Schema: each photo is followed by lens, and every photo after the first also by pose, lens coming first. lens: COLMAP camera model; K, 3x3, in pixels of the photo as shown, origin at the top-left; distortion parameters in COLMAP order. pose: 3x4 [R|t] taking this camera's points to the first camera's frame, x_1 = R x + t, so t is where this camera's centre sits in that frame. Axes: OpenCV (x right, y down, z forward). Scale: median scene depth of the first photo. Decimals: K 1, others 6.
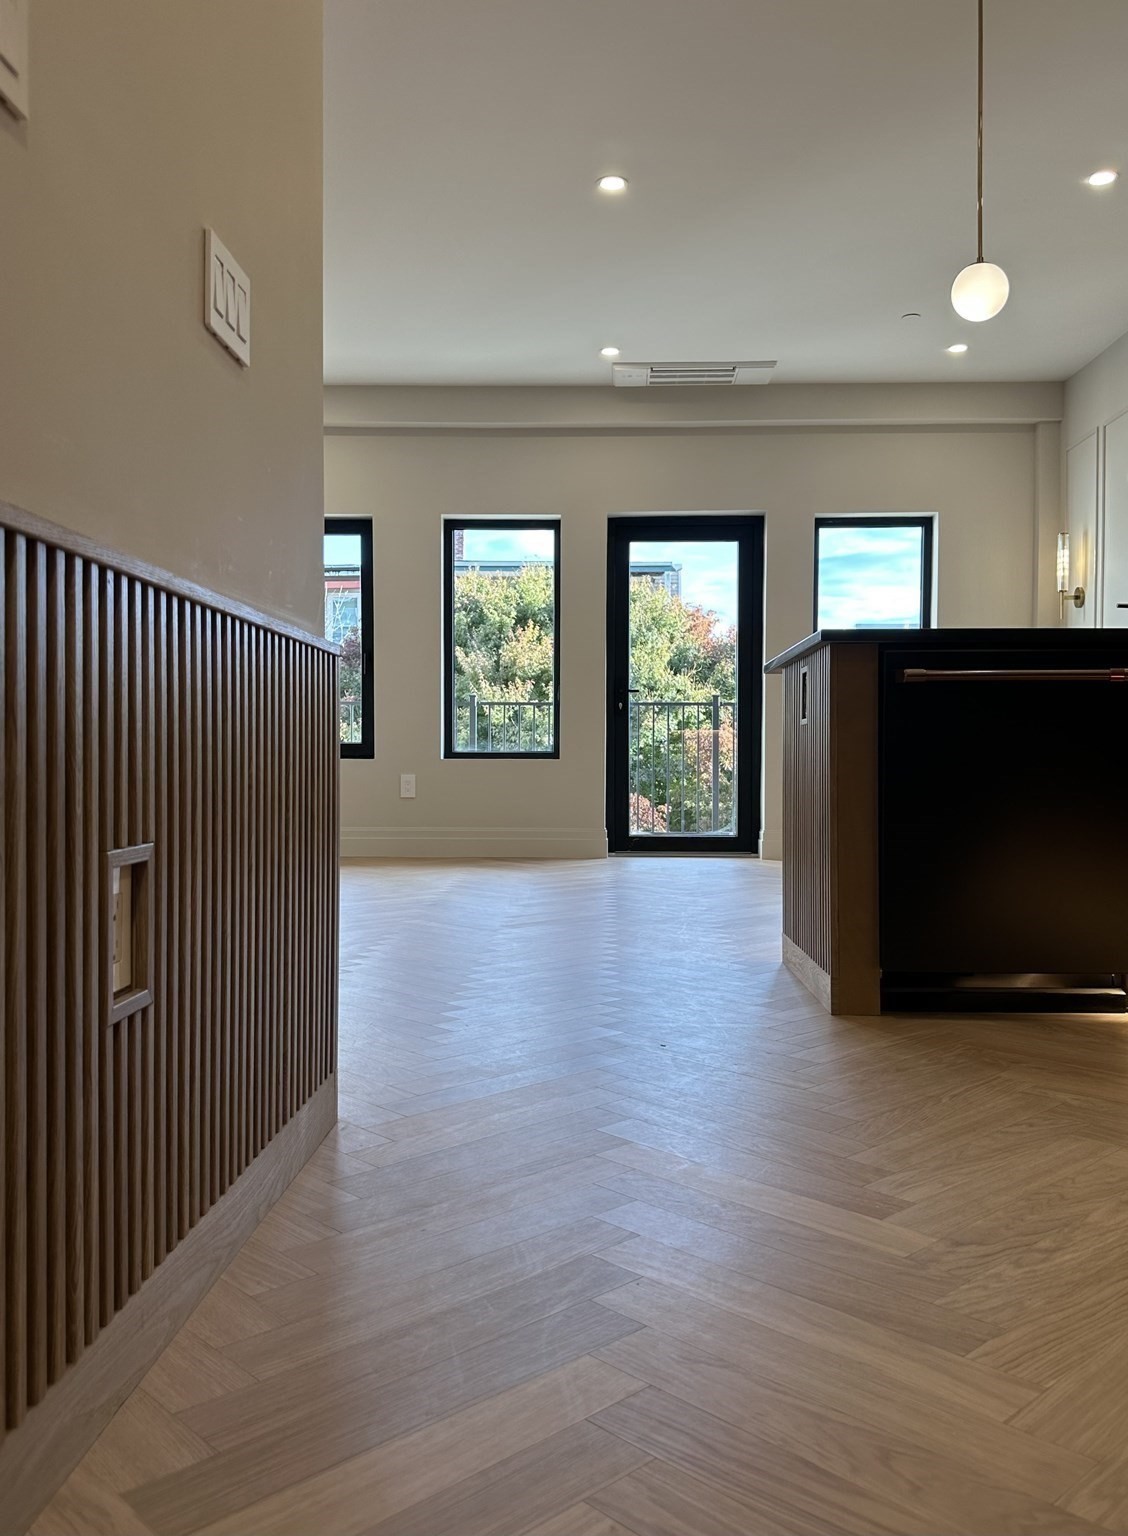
lens RADIAL K [[1206.2, 0, 564.0], [0, 1206.2, 768.0], [0, 0, 1]] dist [0.003888, 0.000627]
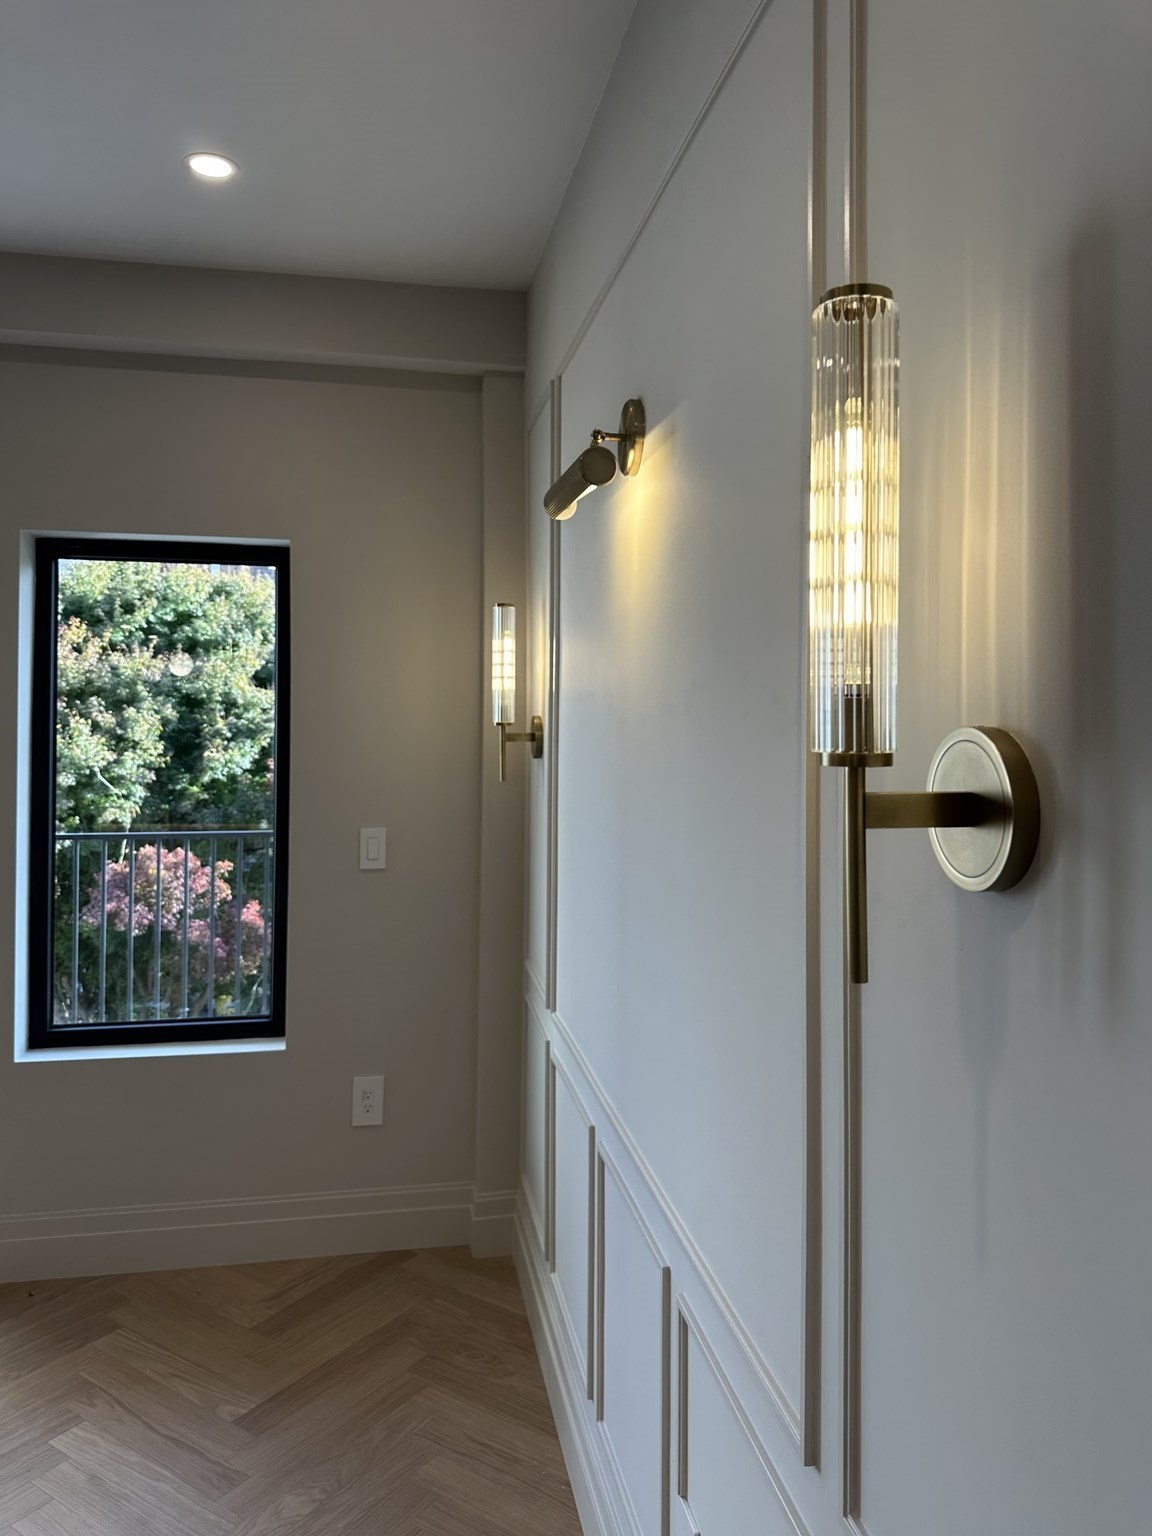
lens RADIAL K [[1076.4, 0, 576.0], [0, 1076.4, 768.0], [0, 0, 1]] dist [-0.003769, -0.000818]
pose [[0.977230, -0.002662, 0.212168, 0.152292], [-0.008481, 0.998632, 0.051593, -0.065991], [-0.212015, -0.052218, 0.975870, 0.248219]]
